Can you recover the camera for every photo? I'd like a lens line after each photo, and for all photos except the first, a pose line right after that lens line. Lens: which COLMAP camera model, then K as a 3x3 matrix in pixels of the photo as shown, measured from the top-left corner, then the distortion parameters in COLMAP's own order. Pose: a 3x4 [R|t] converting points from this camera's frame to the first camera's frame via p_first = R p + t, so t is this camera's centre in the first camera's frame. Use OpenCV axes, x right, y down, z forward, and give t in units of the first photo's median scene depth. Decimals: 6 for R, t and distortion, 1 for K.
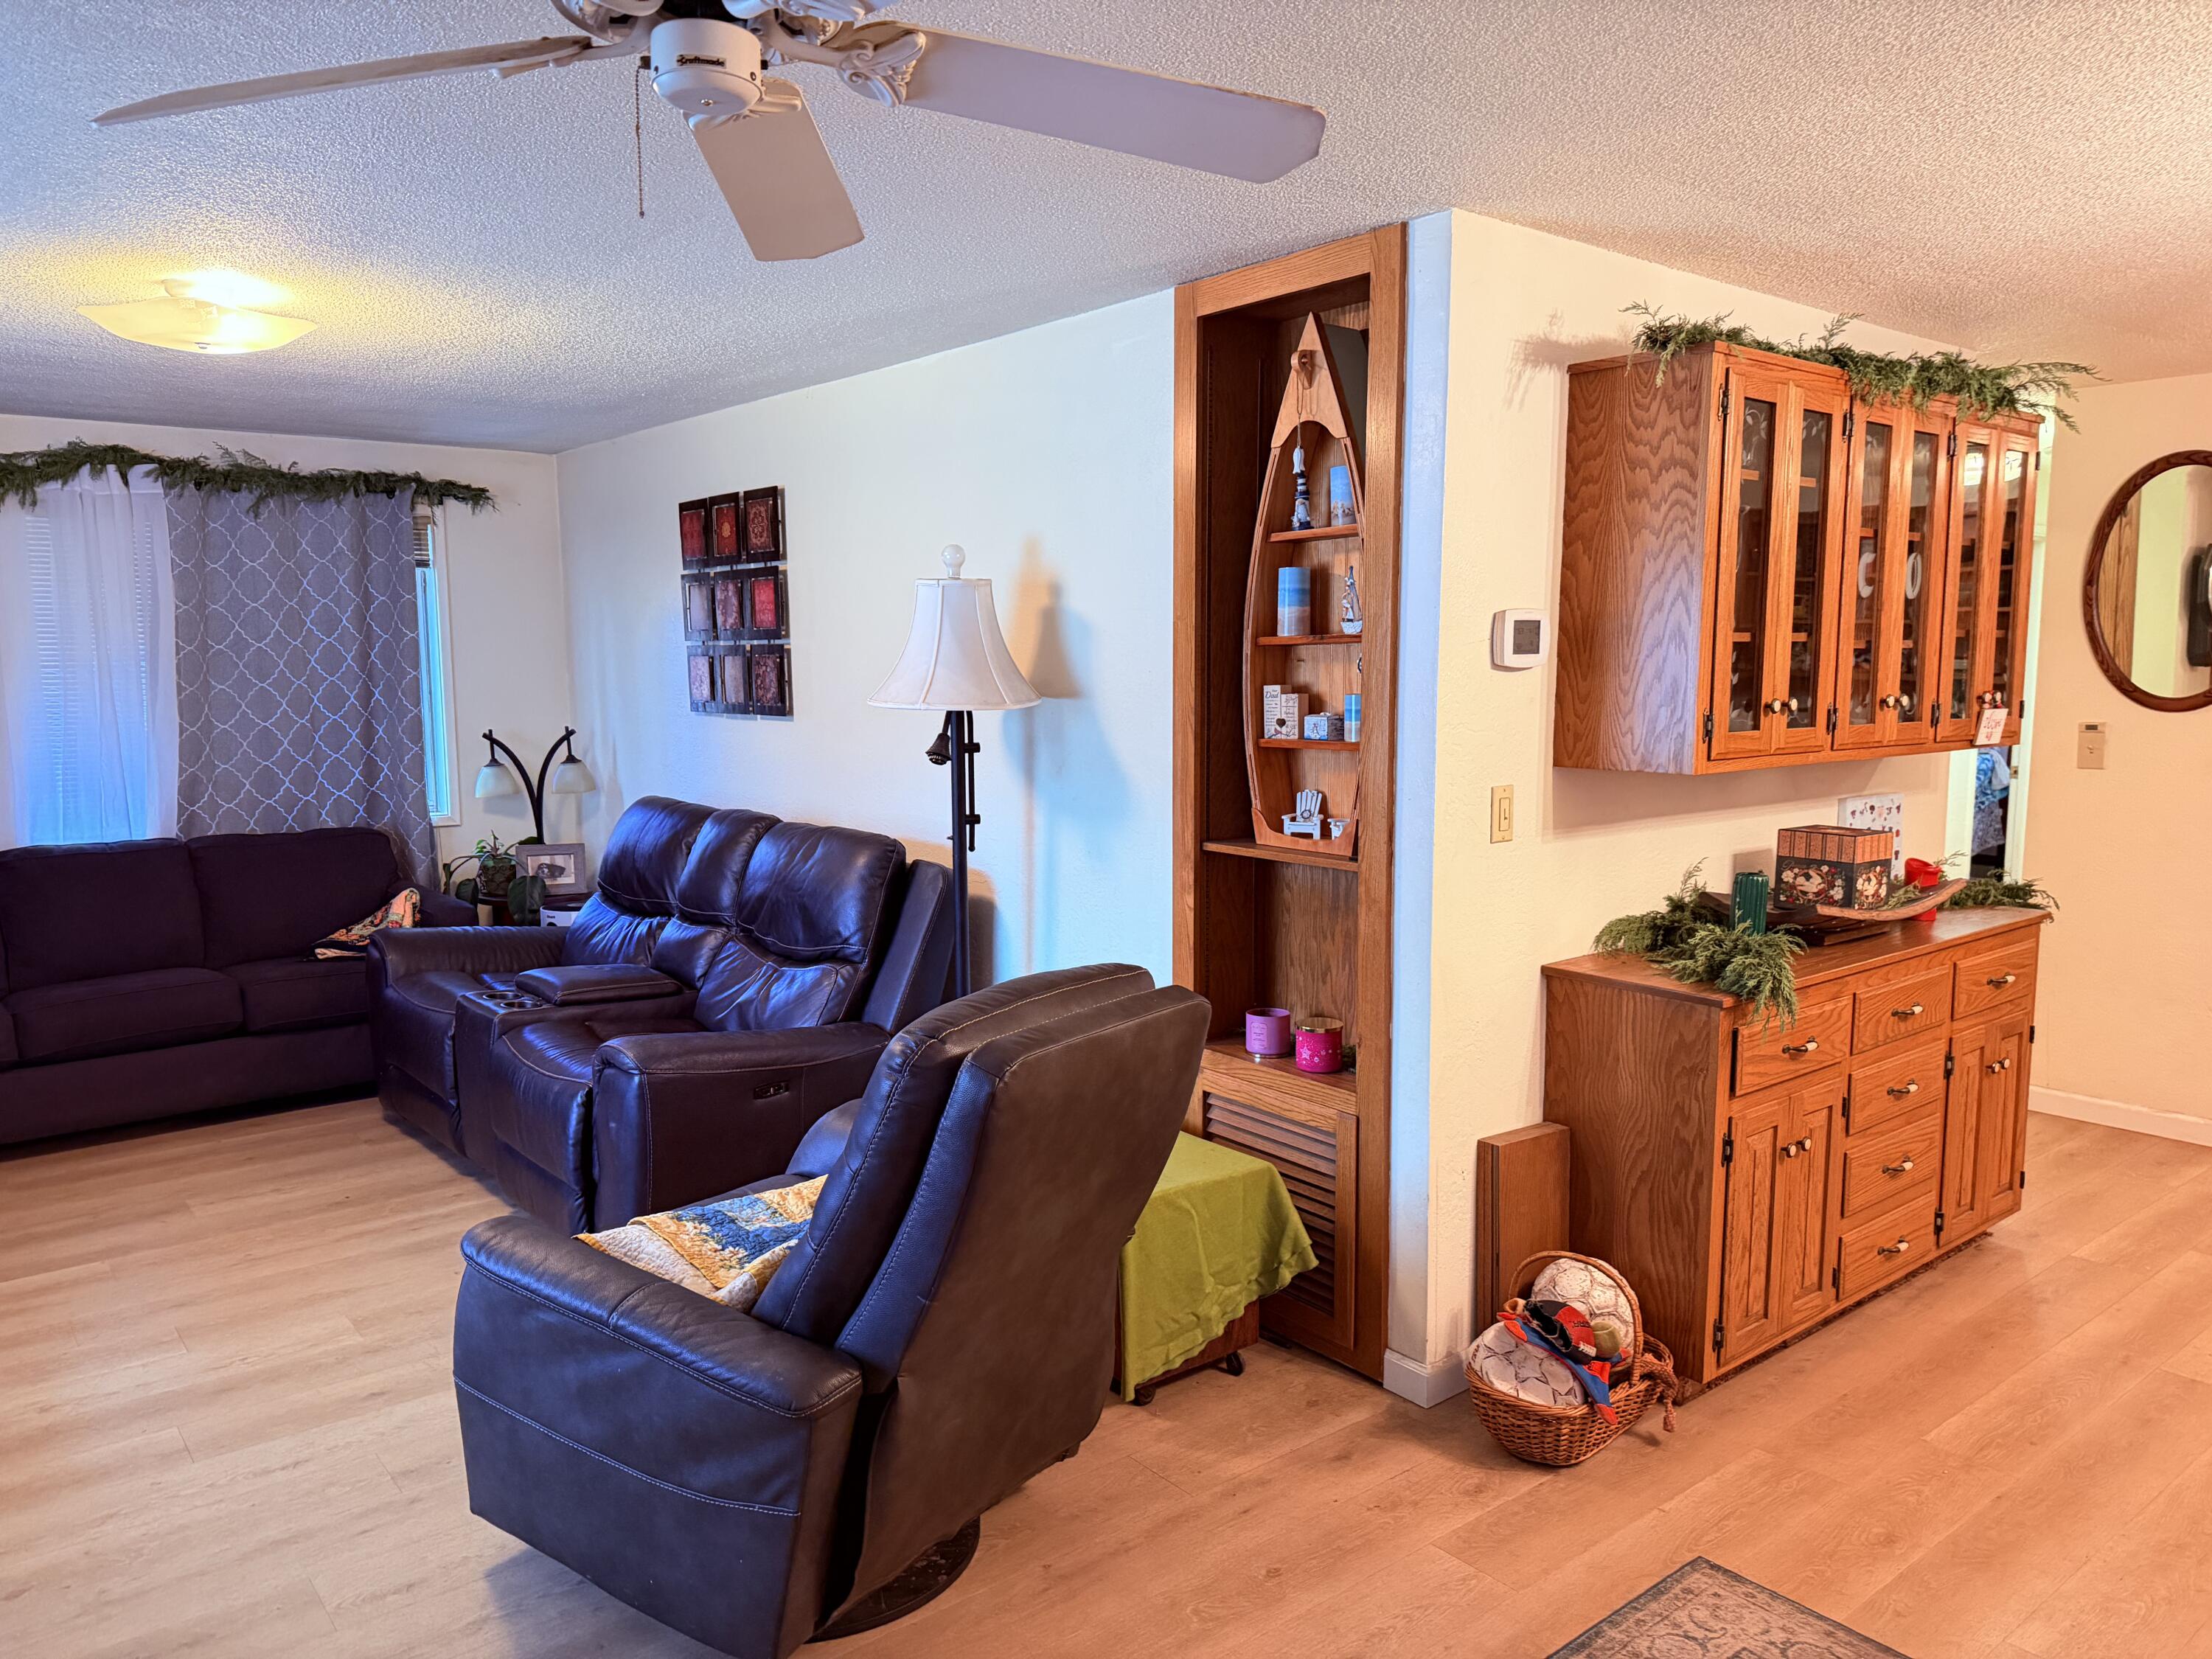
lens RADIAL K [[1550.3, 0, 1102.0], [0, 1550.3, 815.0], [0, 0, 1]] dist [0.127761, -0.171026]
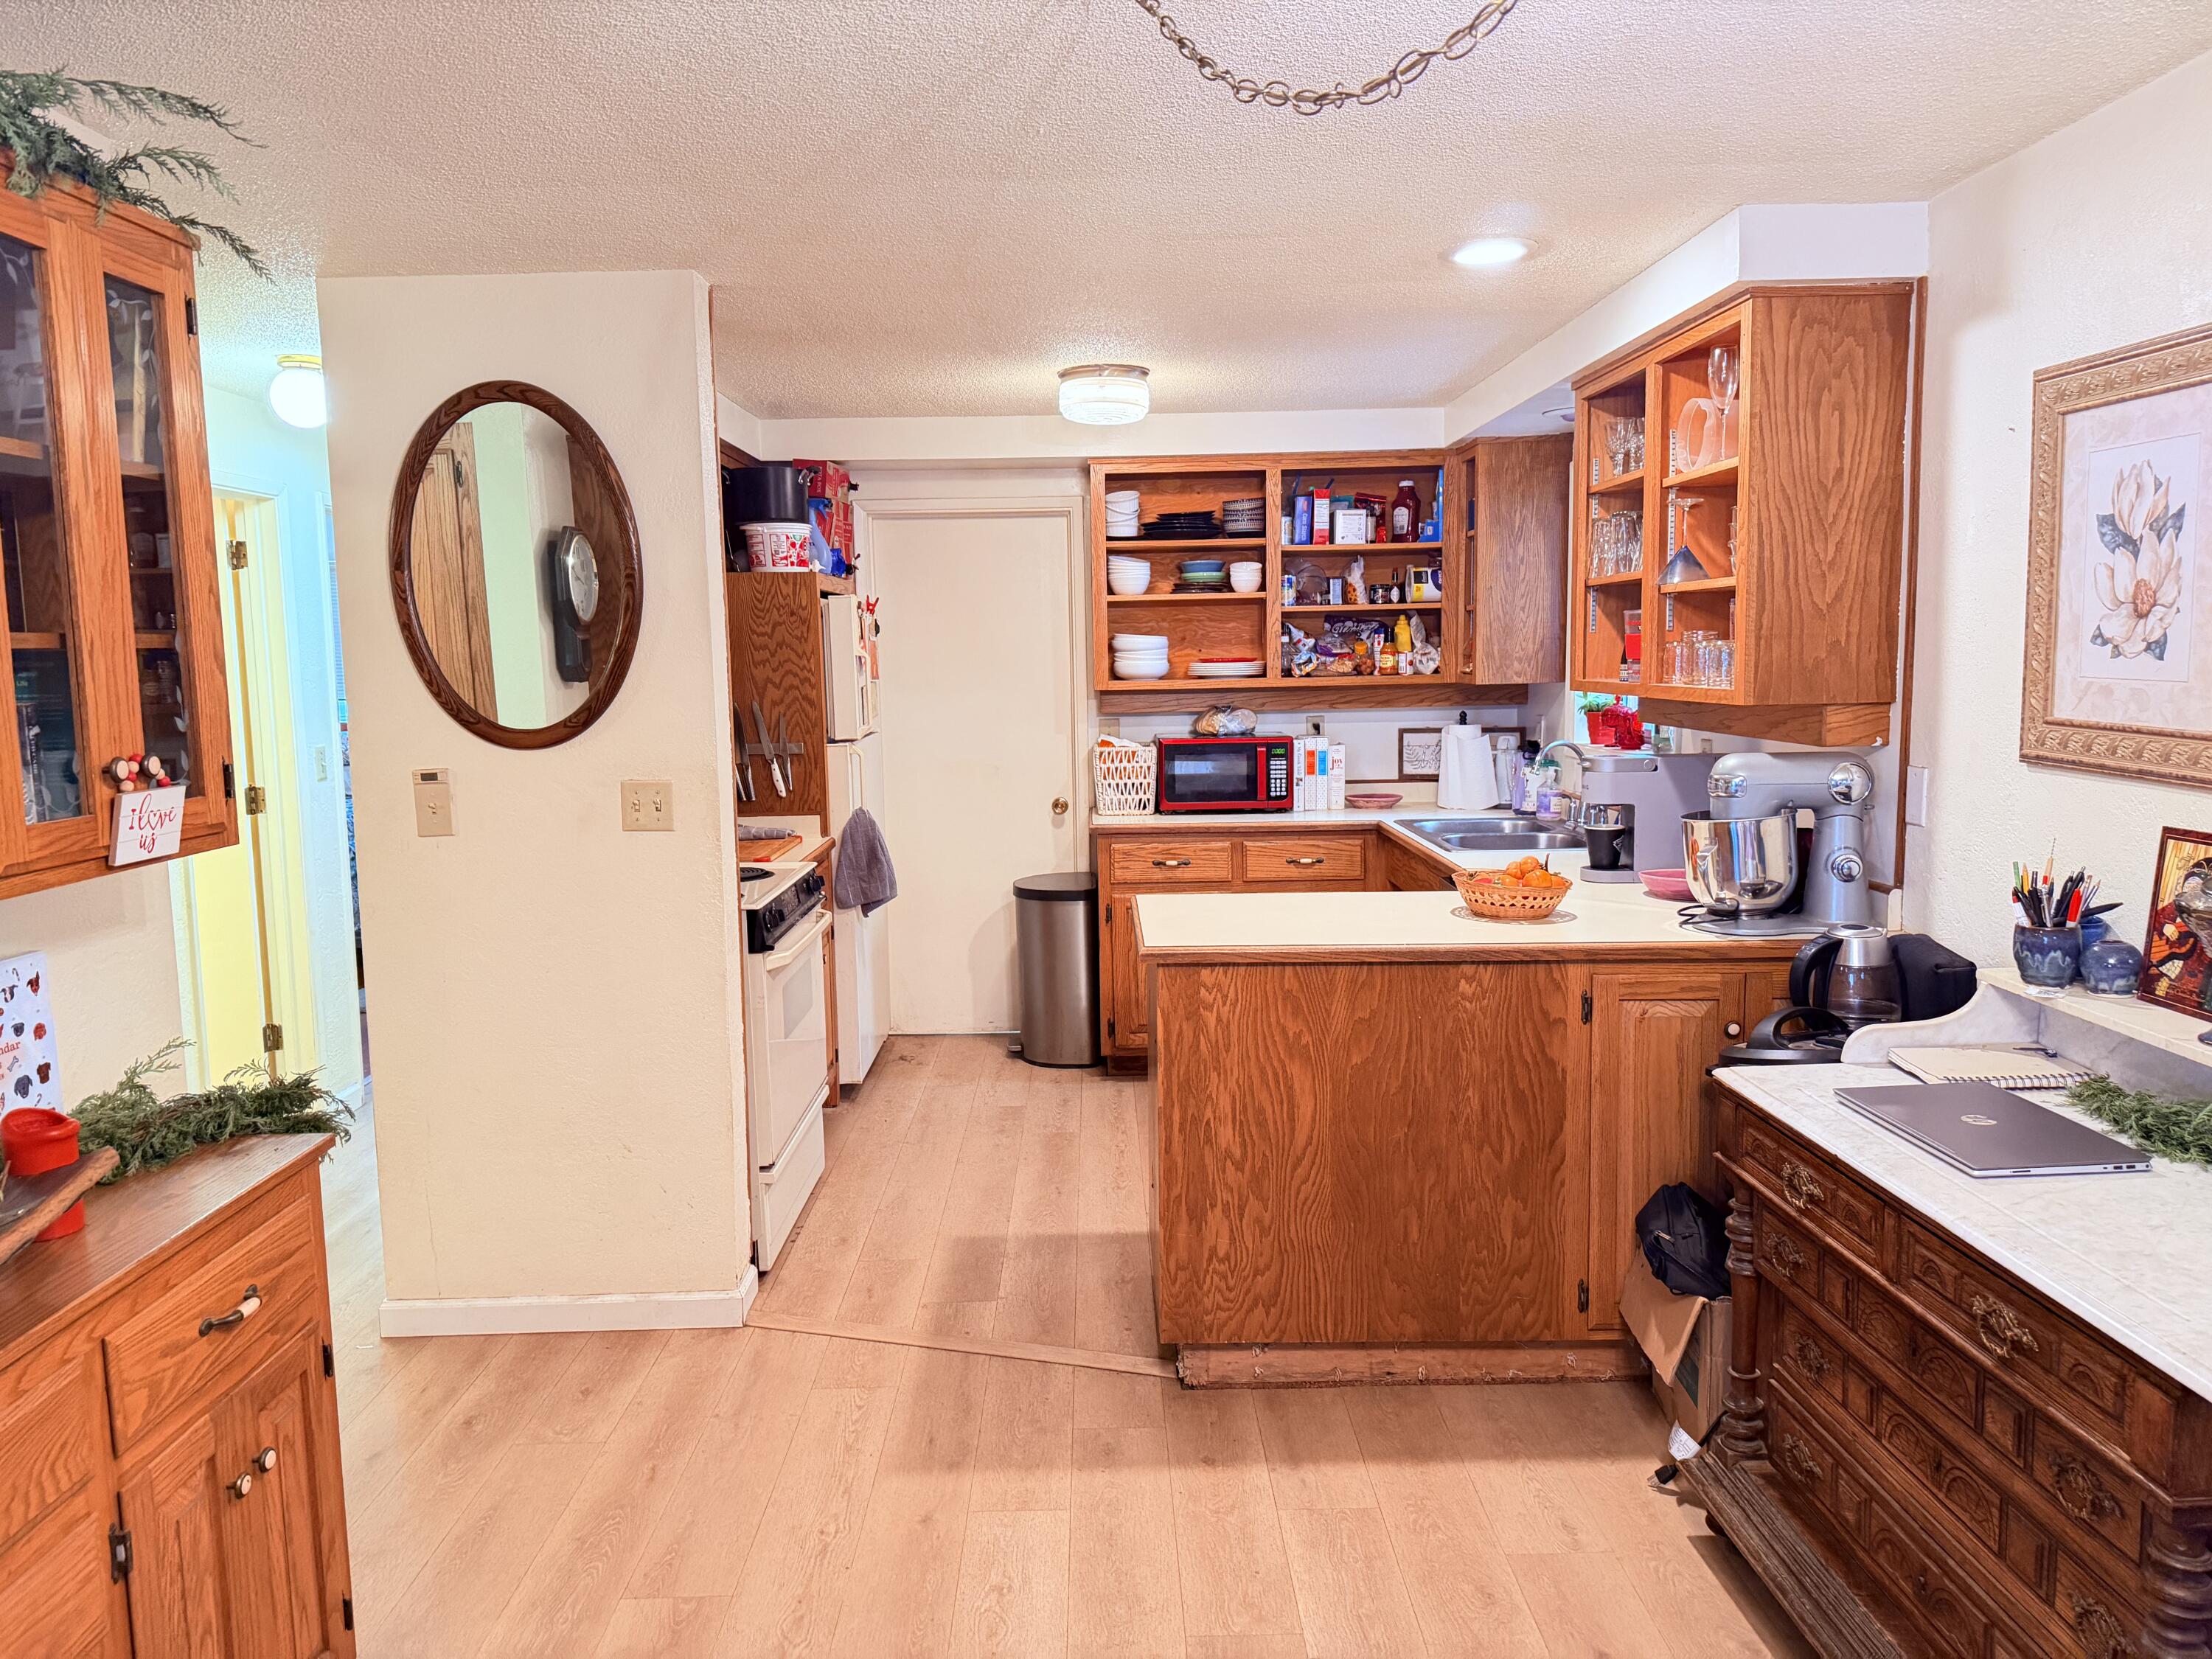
lens RADIAL K [[1550.3, 0, 1102.0], [0, 1550.3, 815.0], [0, 0, 1]] dist [0.127761, -0.171026]
pose [[0.627676, -0.102859, 0.771650, 0.341763], [0.109705, 0.993028, 0.043131, -0.044836], [-0.770706, 0.057581, 0.634584, 0.420685]]
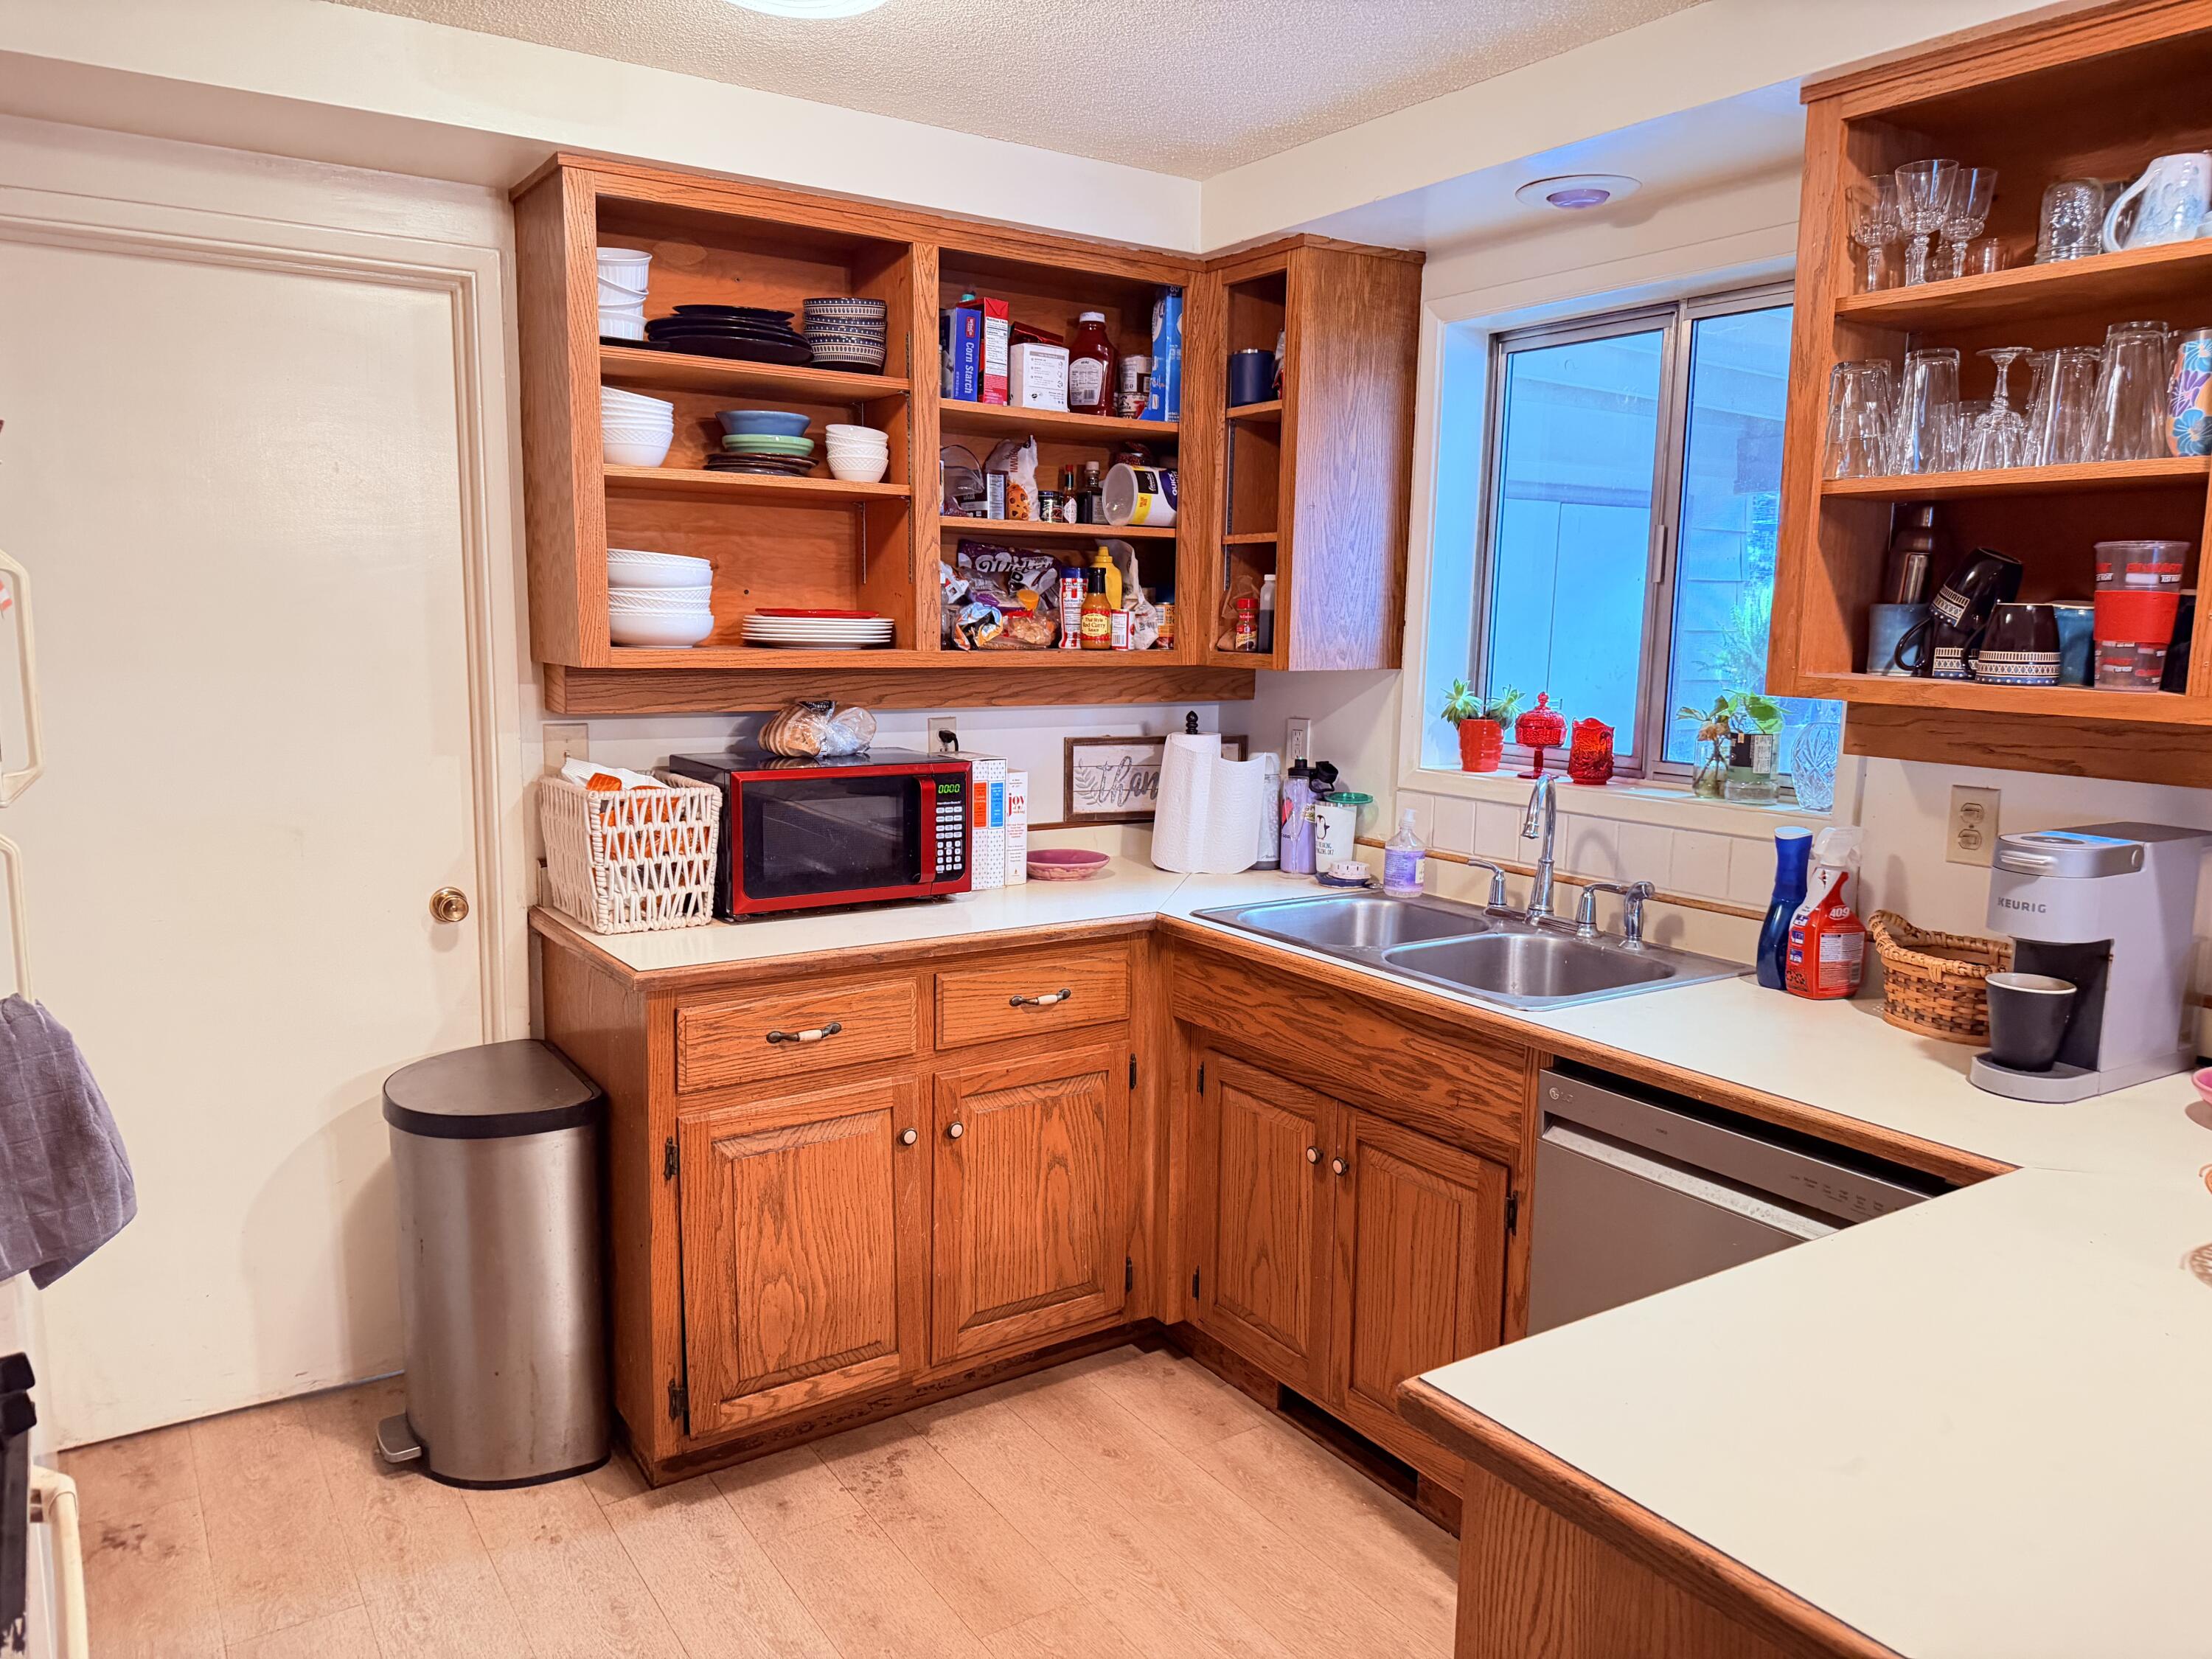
lens RADIAL K [[1540.8, 0, 1111.9], [0, 1540.8, 839.3], [0, 0, 1]] dist [0.108303, -0.165839]
pose [[0.092163, -0.154678, 0.983657, 0.840126], [0.093045, 0.984877, 0.146152, -0.105943], [-0.991387, 0.078055, 0.105162, 1.079083]]
